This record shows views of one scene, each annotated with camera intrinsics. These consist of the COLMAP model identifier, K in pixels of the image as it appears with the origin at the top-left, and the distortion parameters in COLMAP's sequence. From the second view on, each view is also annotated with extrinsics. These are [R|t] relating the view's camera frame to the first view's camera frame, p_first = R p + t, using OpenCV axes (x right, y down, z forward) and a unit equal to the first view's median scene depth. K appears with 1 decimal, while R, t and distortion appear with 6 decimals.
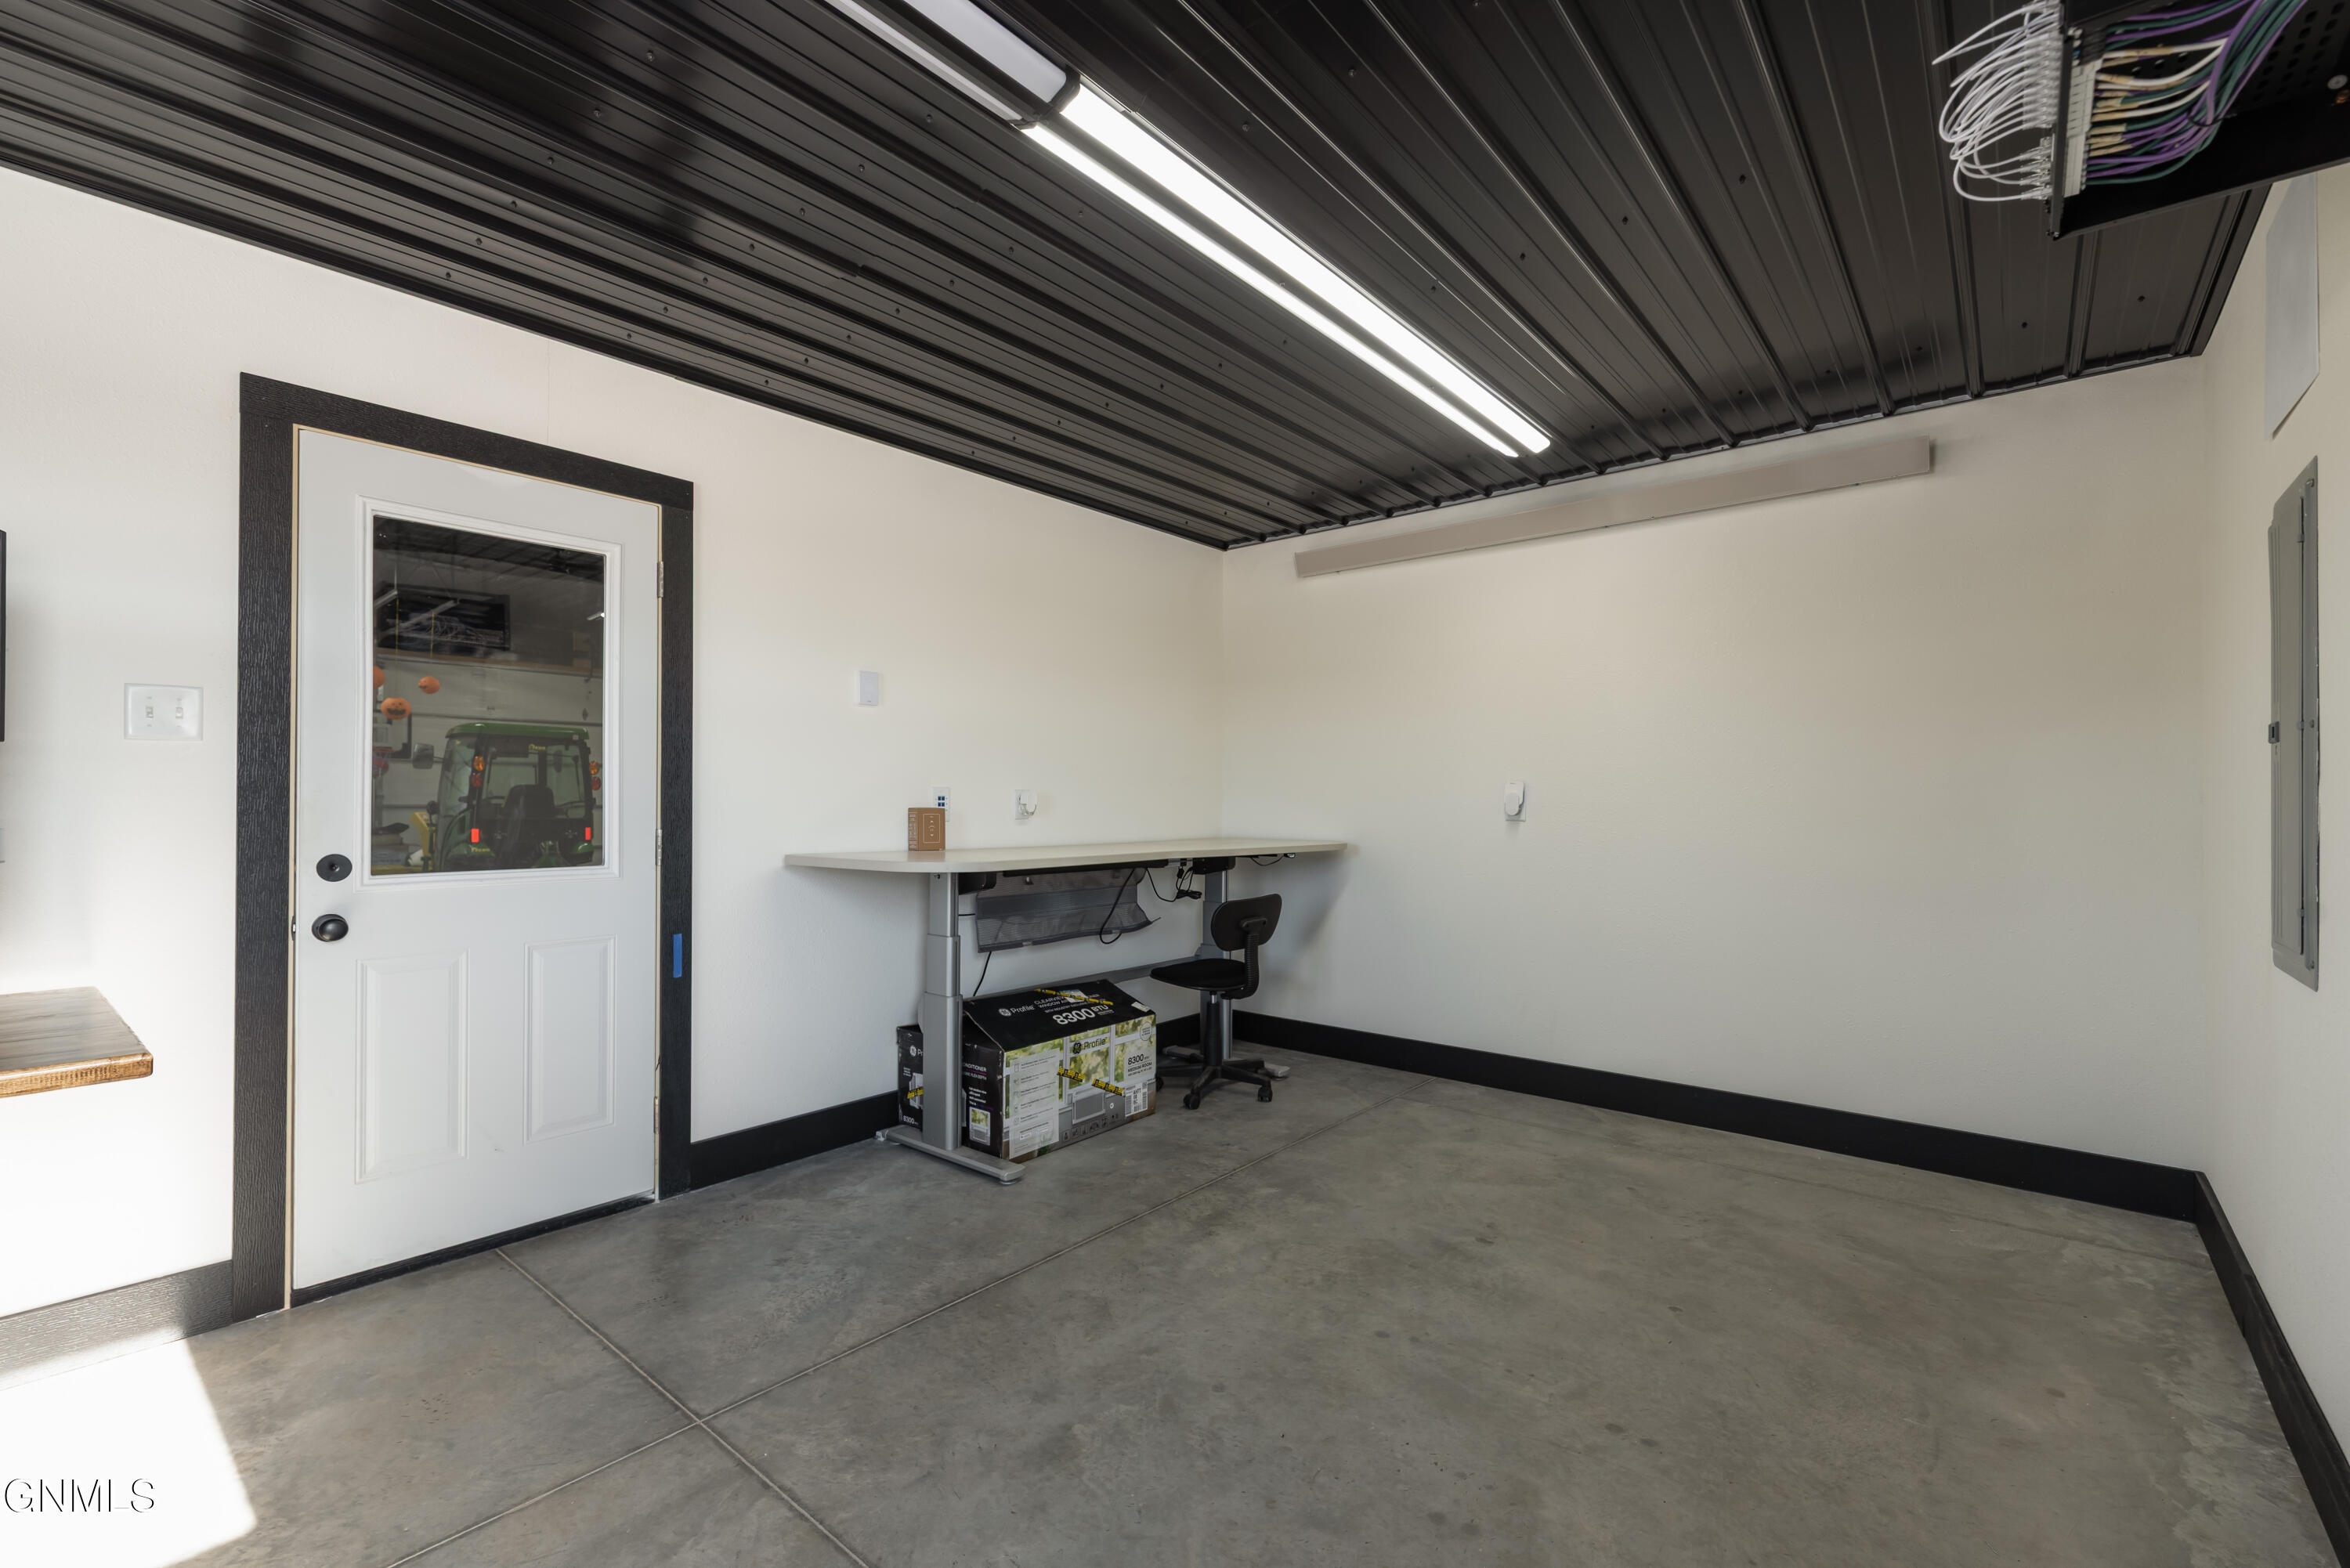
lens RADIAL K [[1013.3, 0, 1177.3], [0, 1013.3, 793.3], [0, 0, 1]] dist [0.002274, 0.000201]
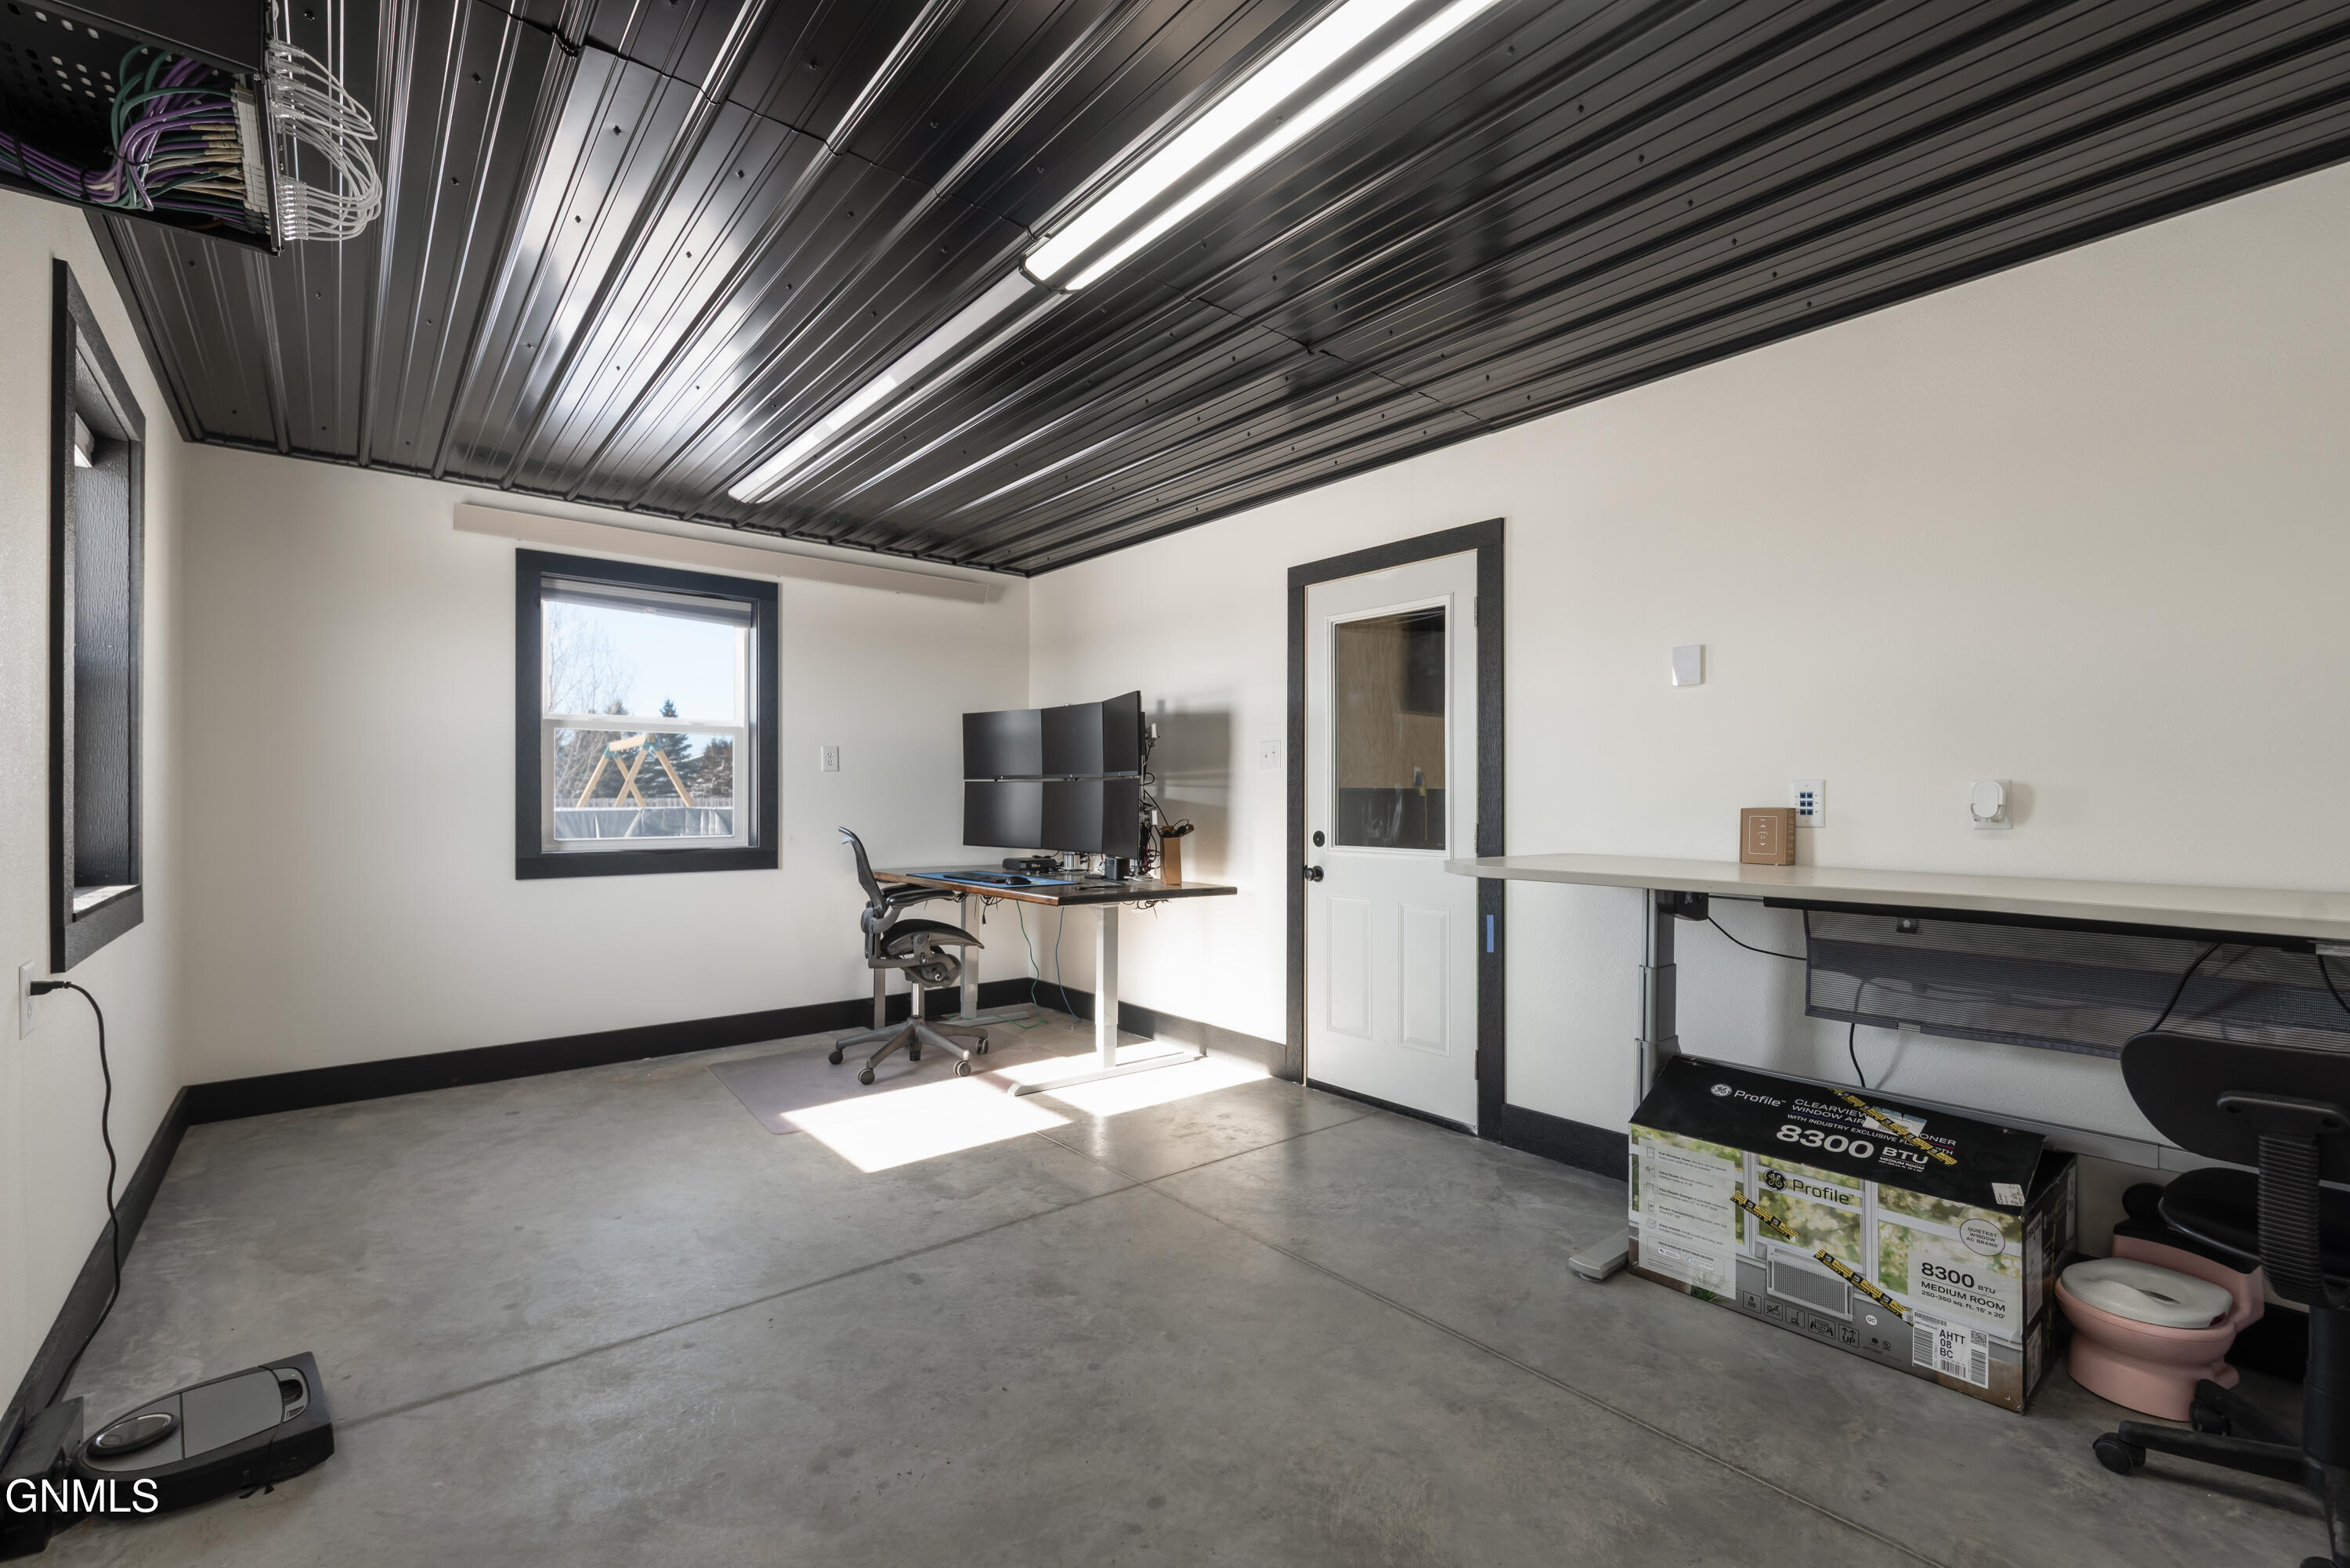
lens RADIAL K [[1013.3, 0, 1179.3], [0, 1013.3, 795.7], [0, 0, 1]] dist [0.002274, 0.000201]
pose [[-0.184349, -0.005974, -0.982843, 0.650774], [0.007775, 0.999941, -0.007536, 0.008646], [0.982830, -0.009031, -0.184292, 0.799280]]
